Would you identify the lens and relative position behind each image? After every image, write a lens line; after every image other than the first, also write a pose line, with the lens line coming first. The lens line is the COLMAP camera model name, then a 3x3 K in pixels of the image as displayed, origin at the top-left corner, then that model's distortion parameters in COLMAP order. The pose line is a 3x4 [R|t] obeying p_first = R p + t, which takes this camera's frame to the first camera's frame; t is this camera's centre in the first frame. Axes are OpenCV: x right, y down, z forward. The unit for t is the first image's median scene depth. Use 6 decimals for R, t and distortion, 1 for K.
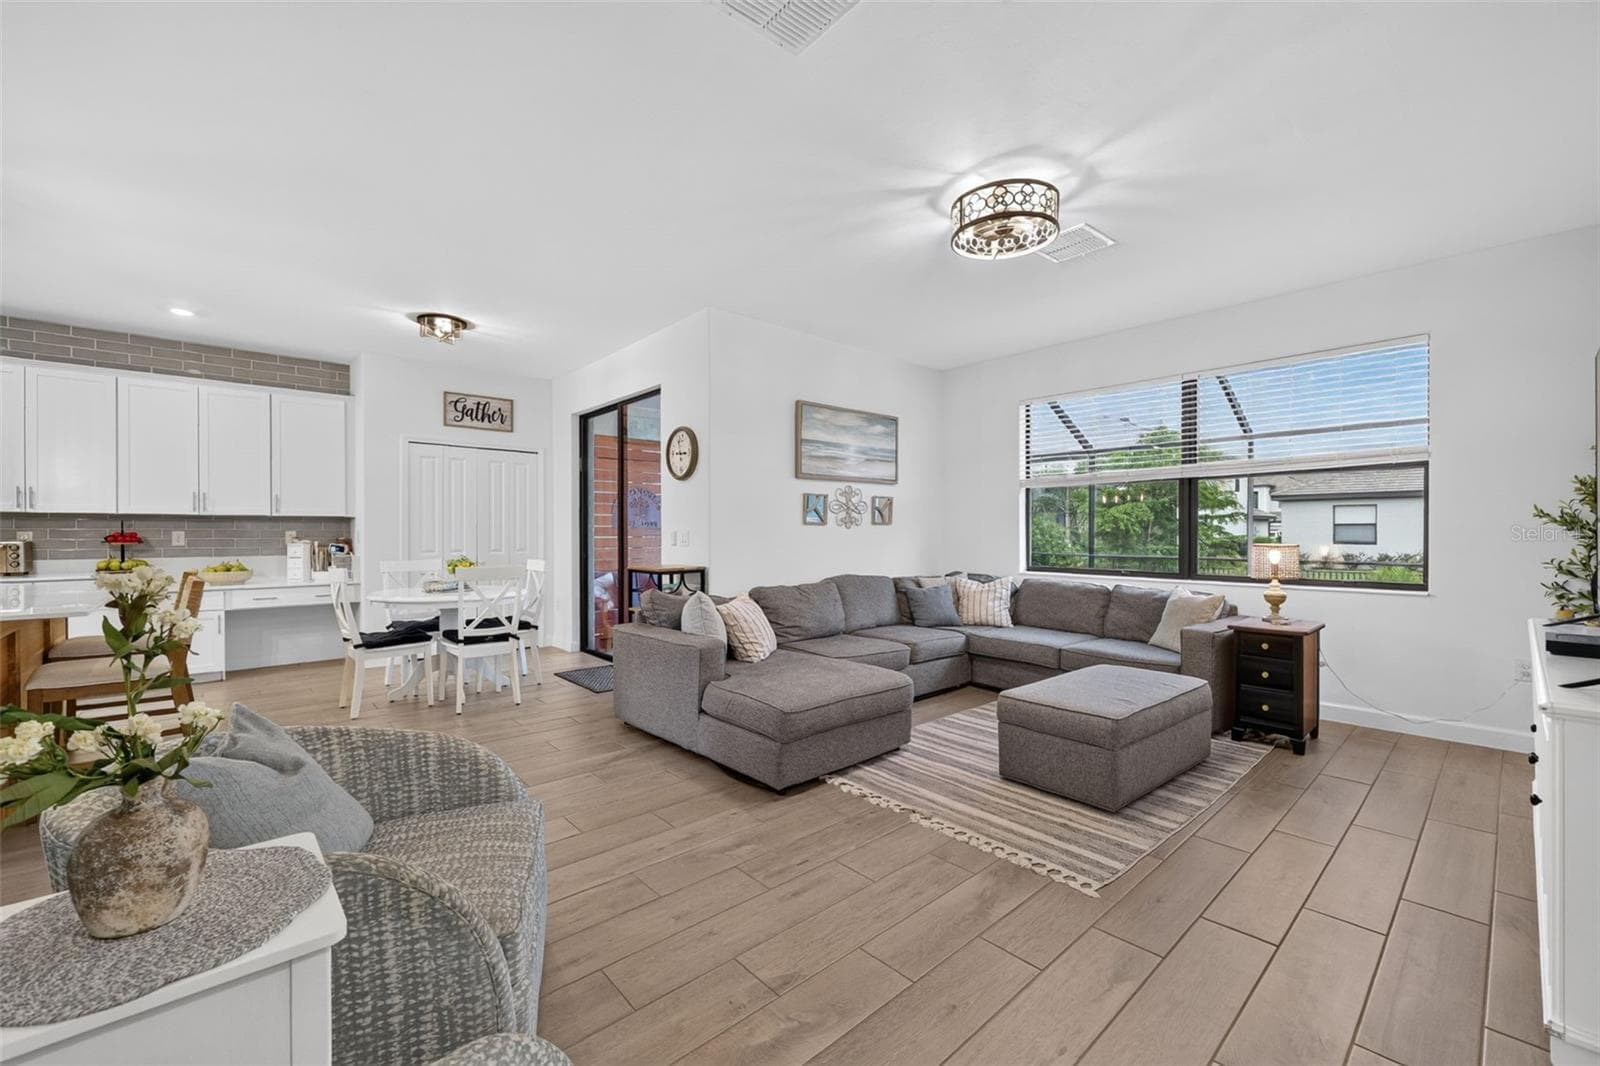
lens RADIAL K [[644.7, 0, 798.9], [0, 644.7, 531.2], [0, 0, 1]] dist [-0.001961, 0.000280]
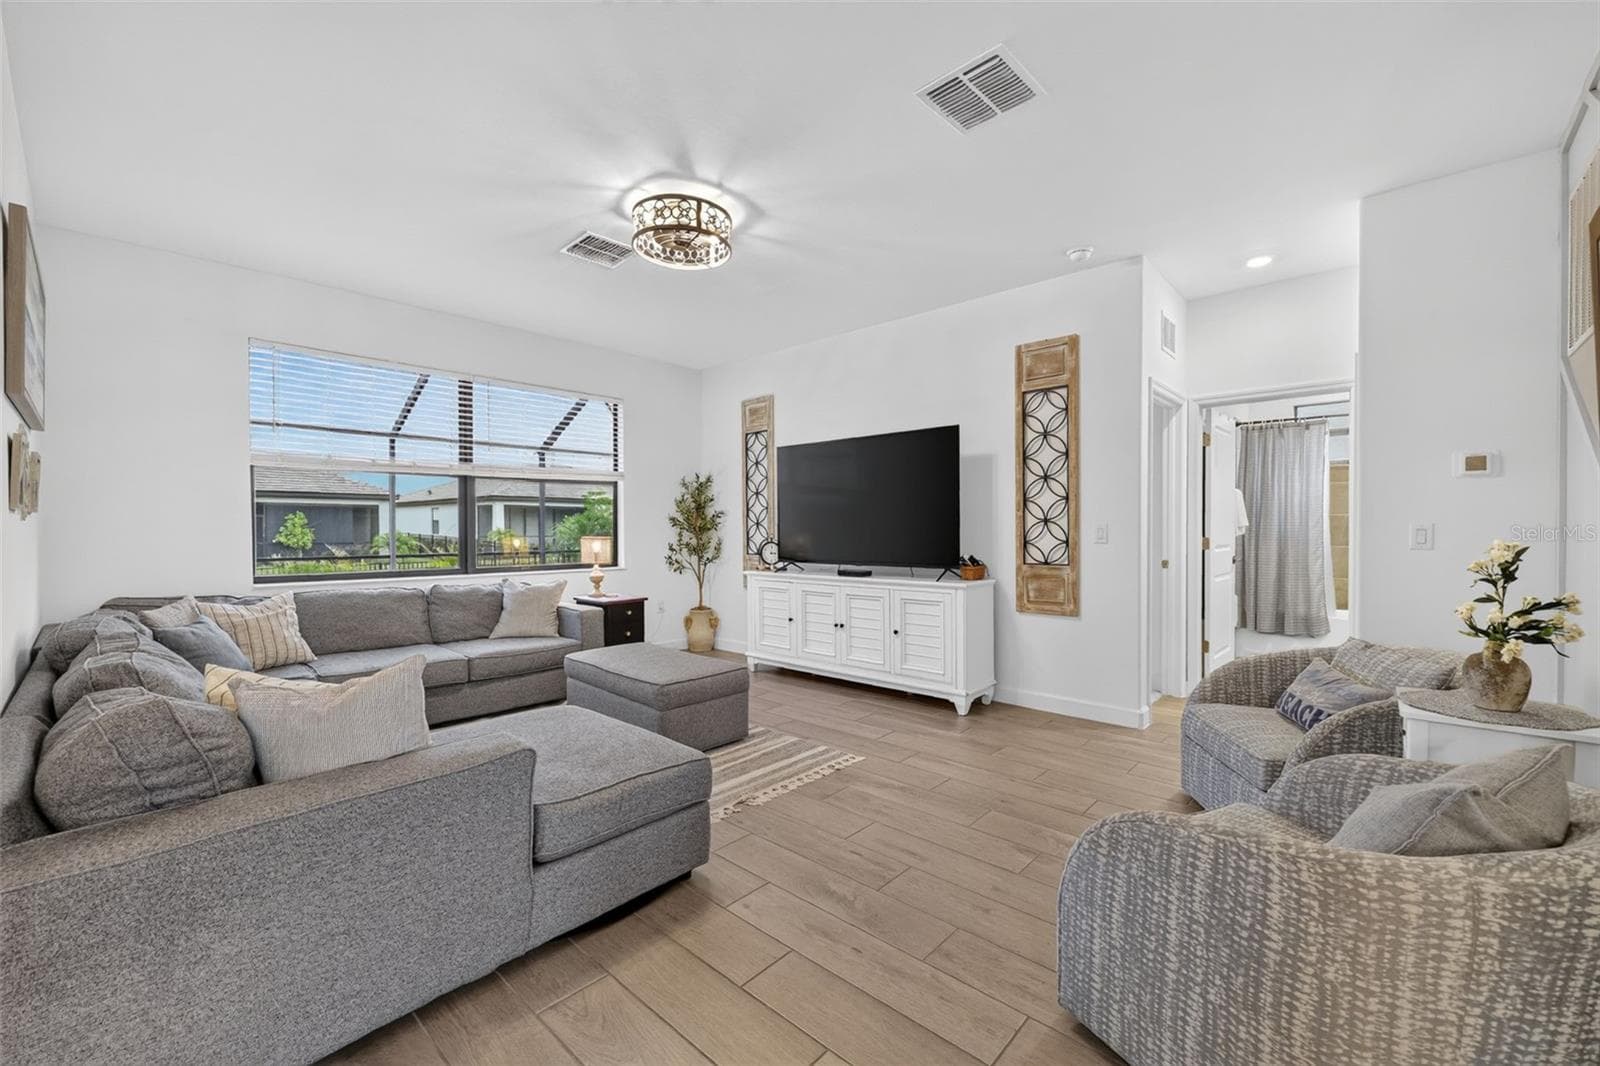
lens RADIAL K [[644.7, 0, 803.8], [0, 644.7, 538.1], [0, 0, 1]] dist [-0.001961, 0.000280]
pose [[-0.099497, -0.017059, 0.994892, -0.484147], [-0.000130, 0.999853, 0.017131, -0.000487], [-0.995038, 0.001575, -0.099485, 0.577693]]
